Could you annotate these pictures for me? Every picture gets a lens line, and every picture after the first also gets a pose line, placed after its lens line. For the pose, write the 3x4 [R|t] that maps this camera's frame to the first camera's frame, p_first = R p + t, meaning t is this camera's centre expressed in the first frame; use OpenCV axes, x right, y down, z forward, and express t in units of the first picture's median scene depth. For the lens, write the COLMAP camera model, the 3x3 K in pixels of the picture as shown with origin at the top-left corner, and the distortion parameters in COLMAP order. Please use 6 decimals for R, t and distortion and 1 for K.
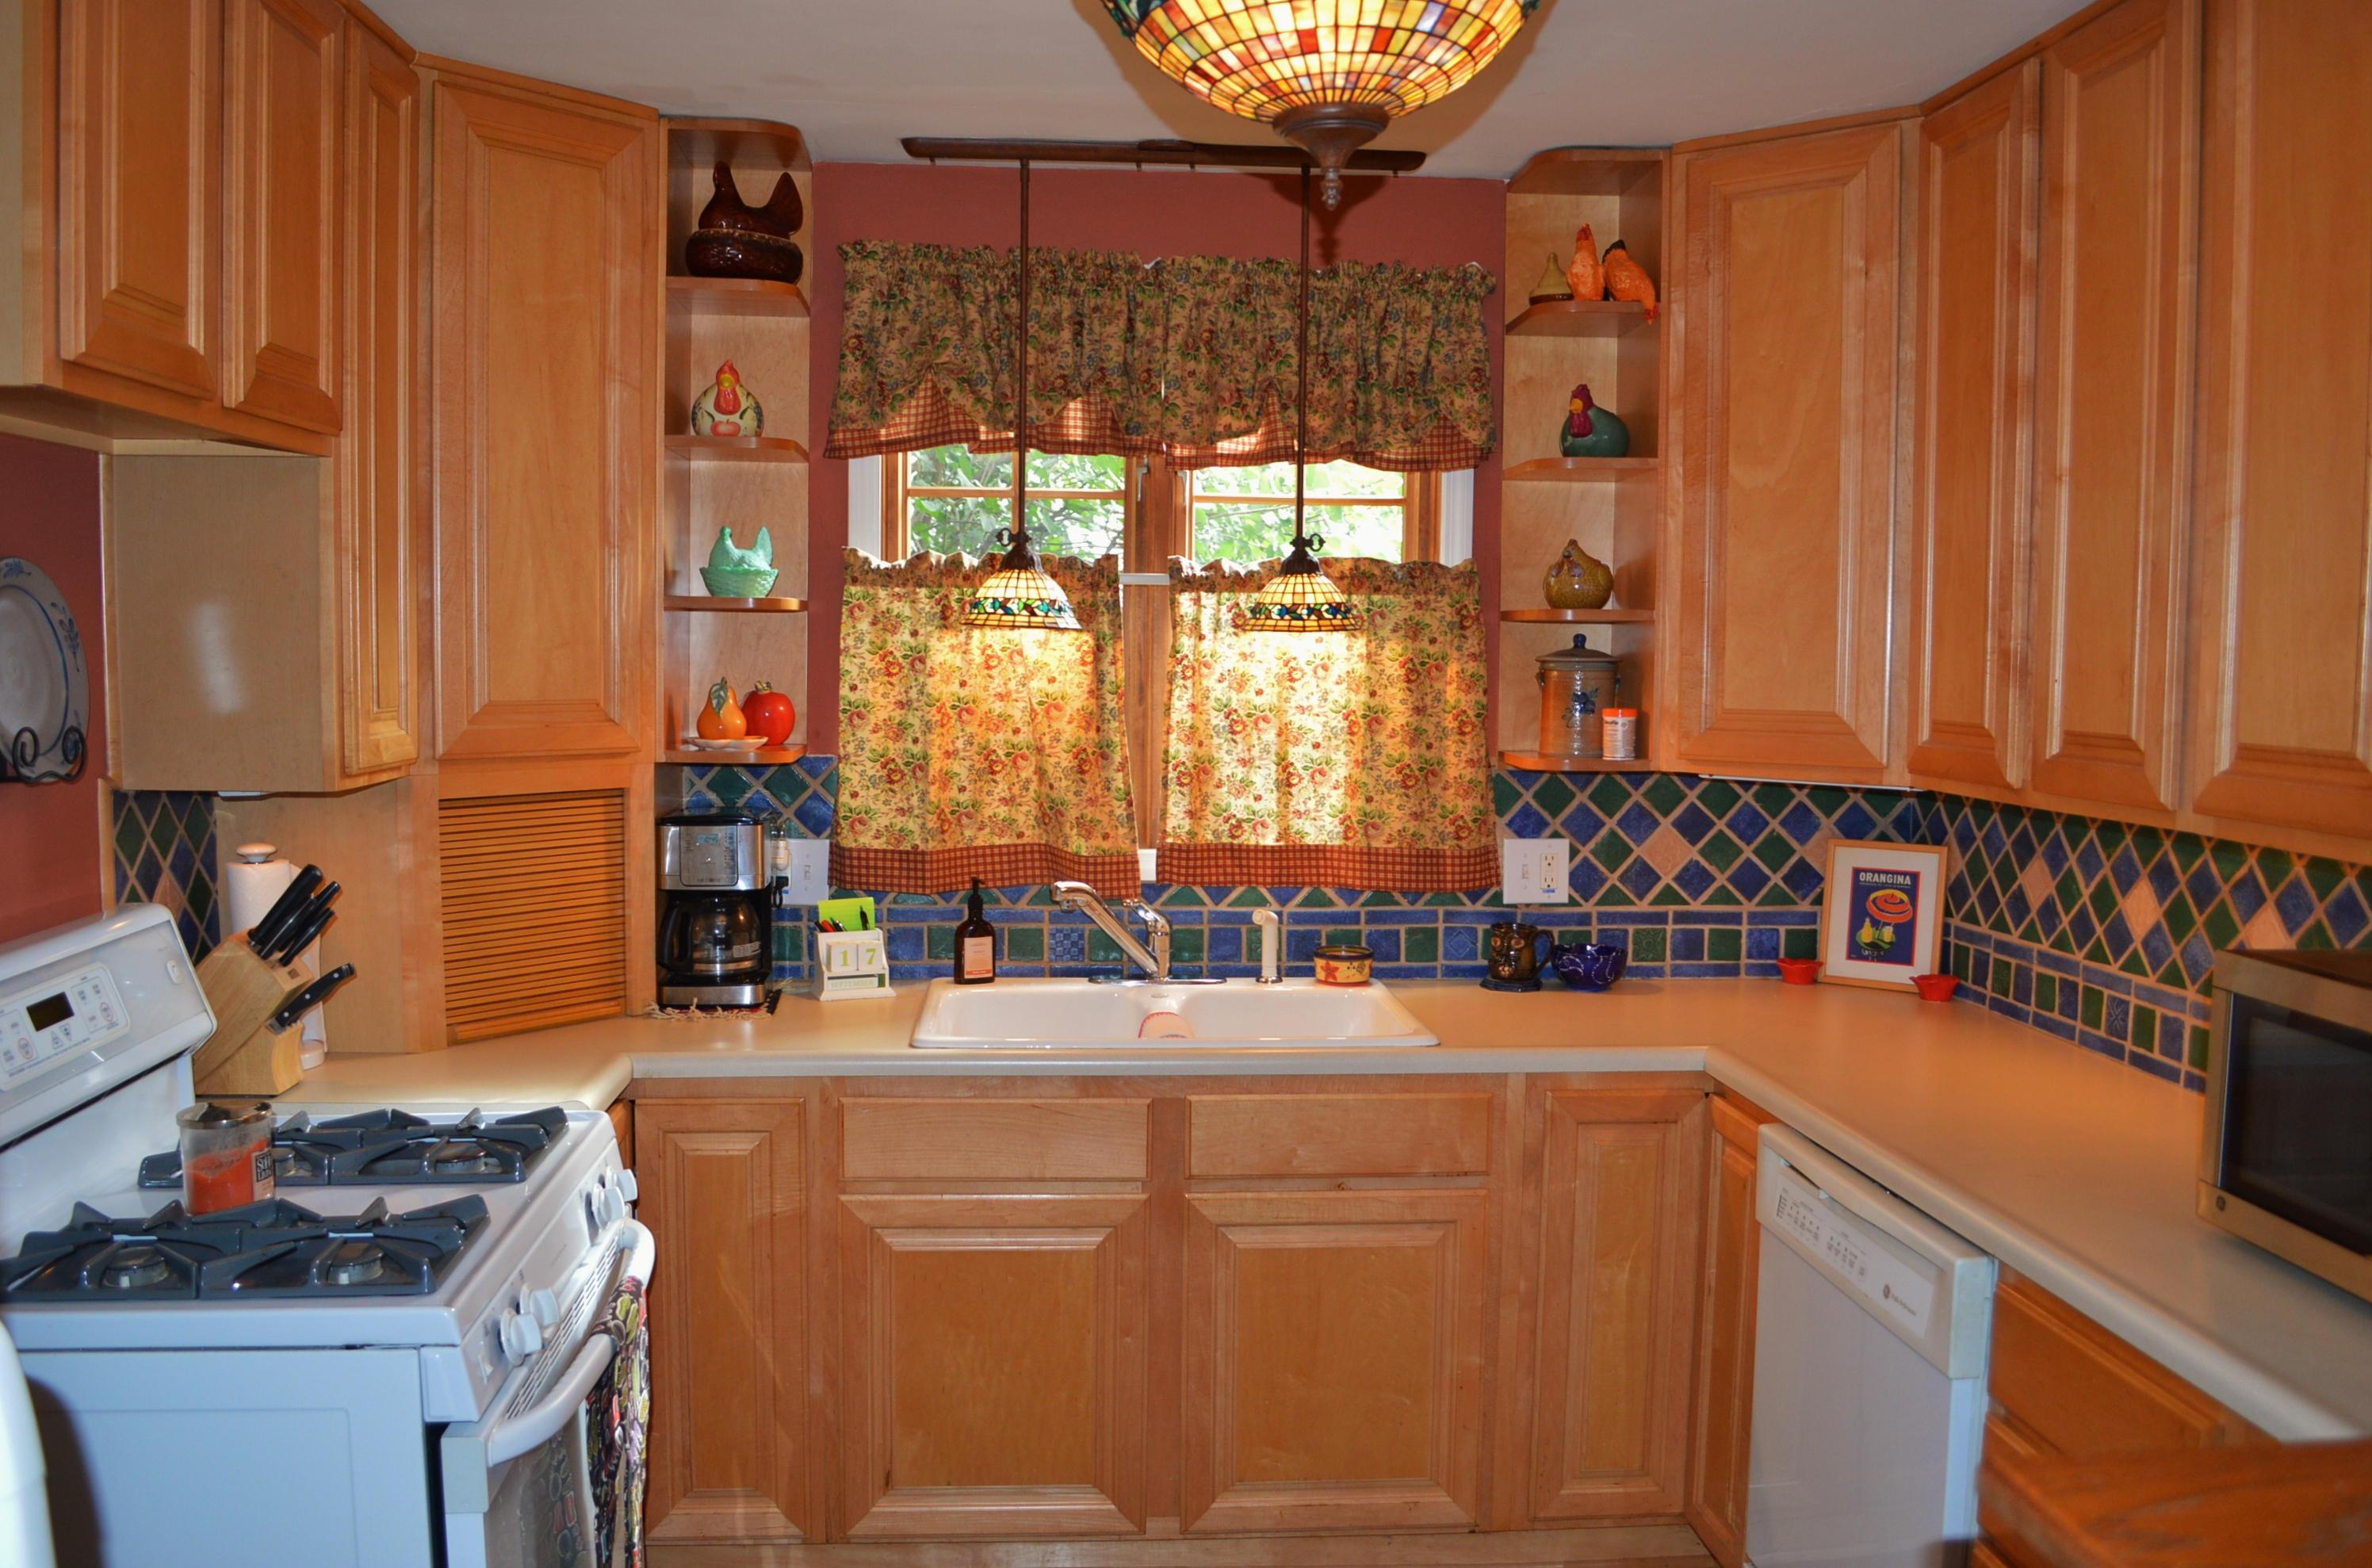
lens RADIAL K [[1933.8, 0, 1186.0], [0, 1933.8, 784.0], [0, 0, 1]] dist [-0.051781, -0.110533]
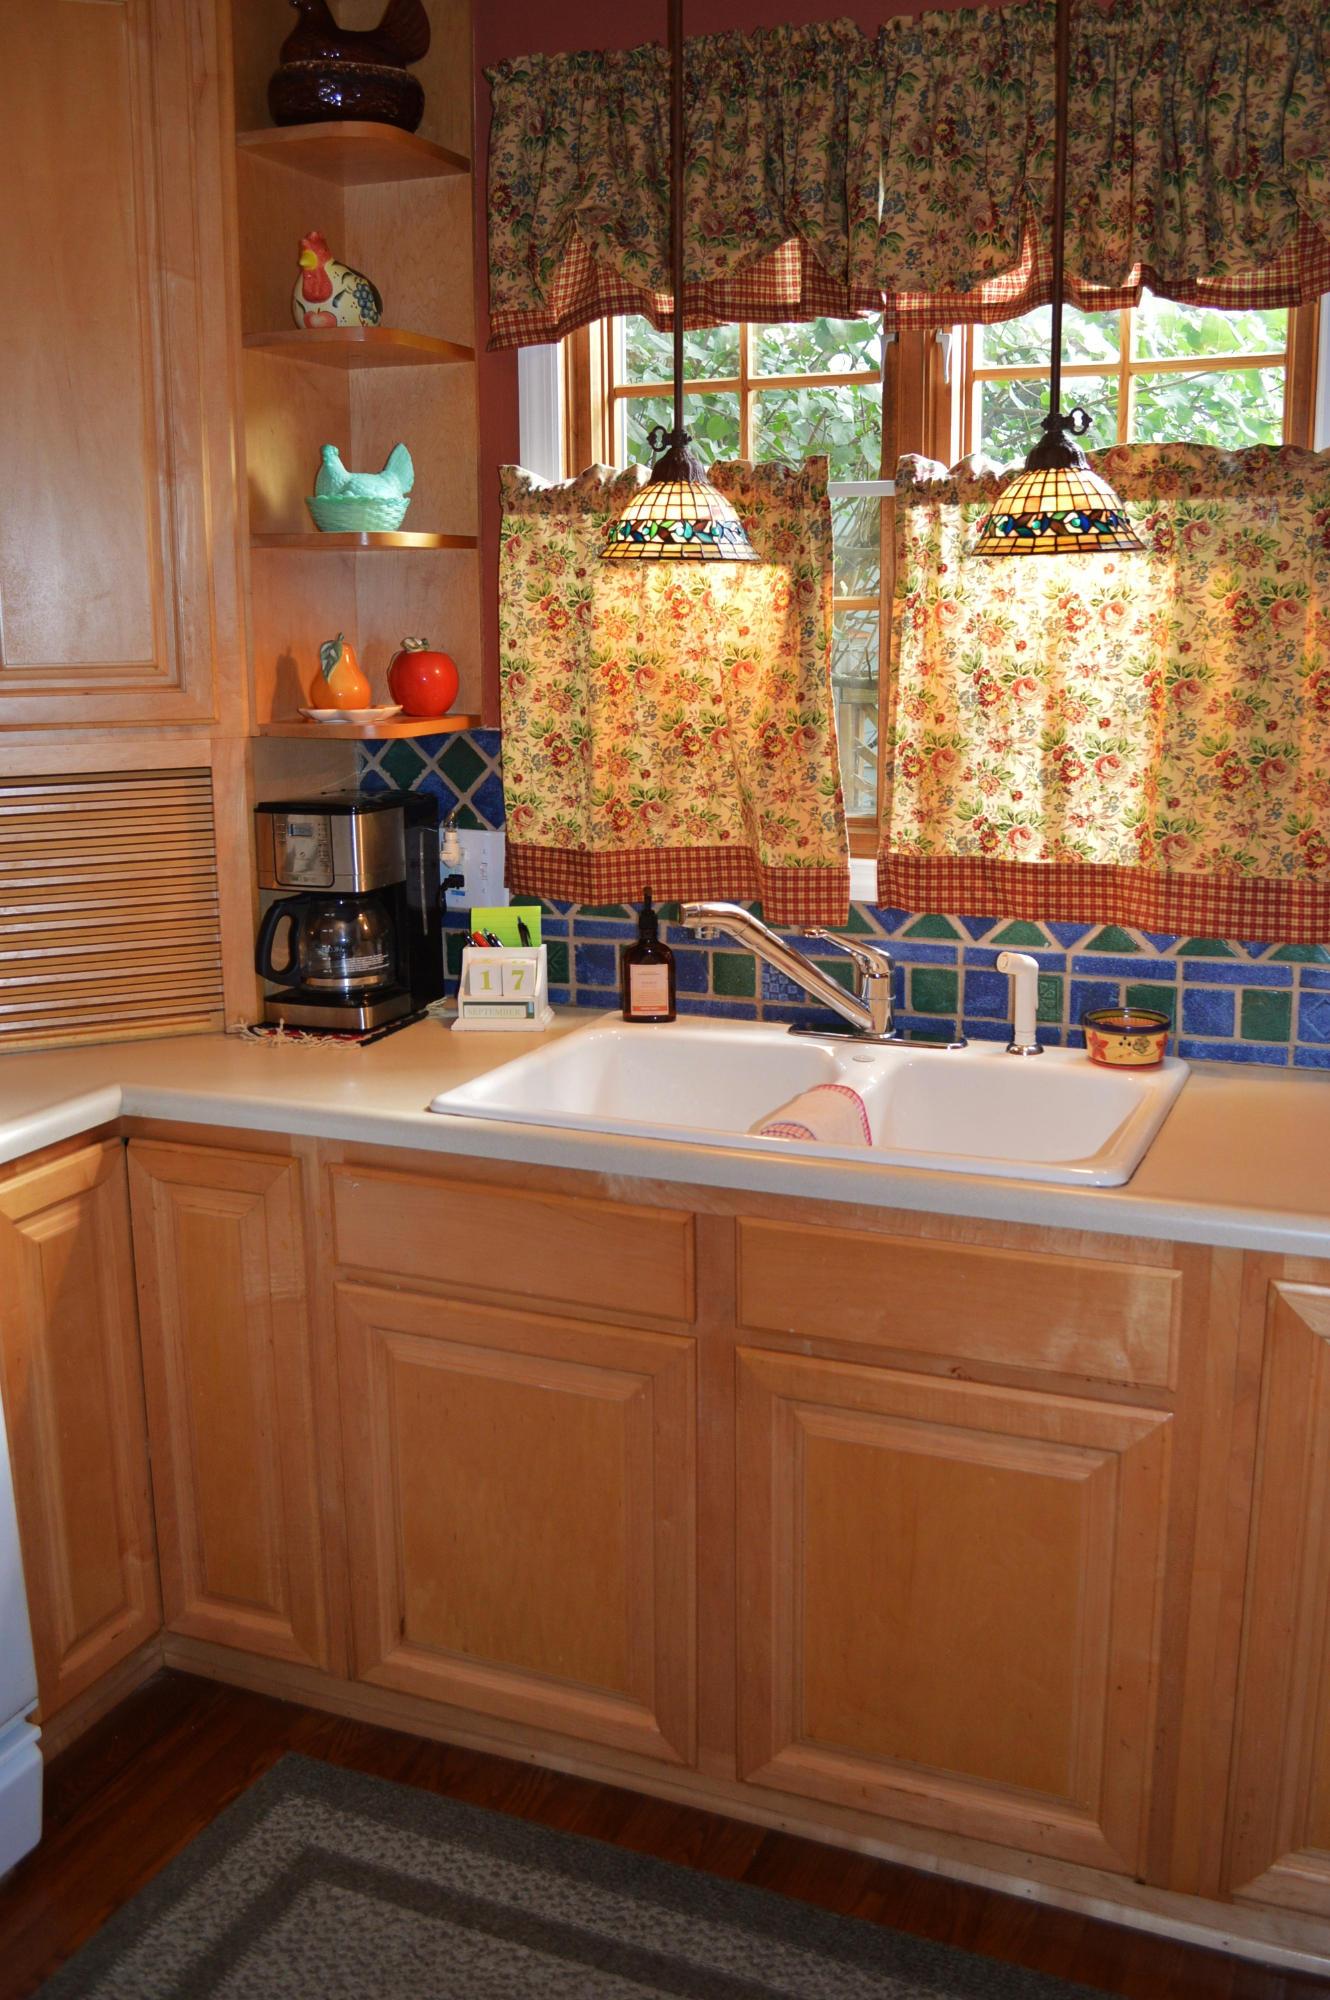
lens RADIAL K [[1843.1, 0, 665.0], [0, 1843.1, 986.3], [0, 0, 1]] dist [-0.069730, 0.012857]
pose [[0.886659, 0.073890, -0.456482, 0.238968], [-0.015872, 0.991432, 0.129653, -0.009000], [0.462151, -0.107713, 0.880236, 0.339585]]
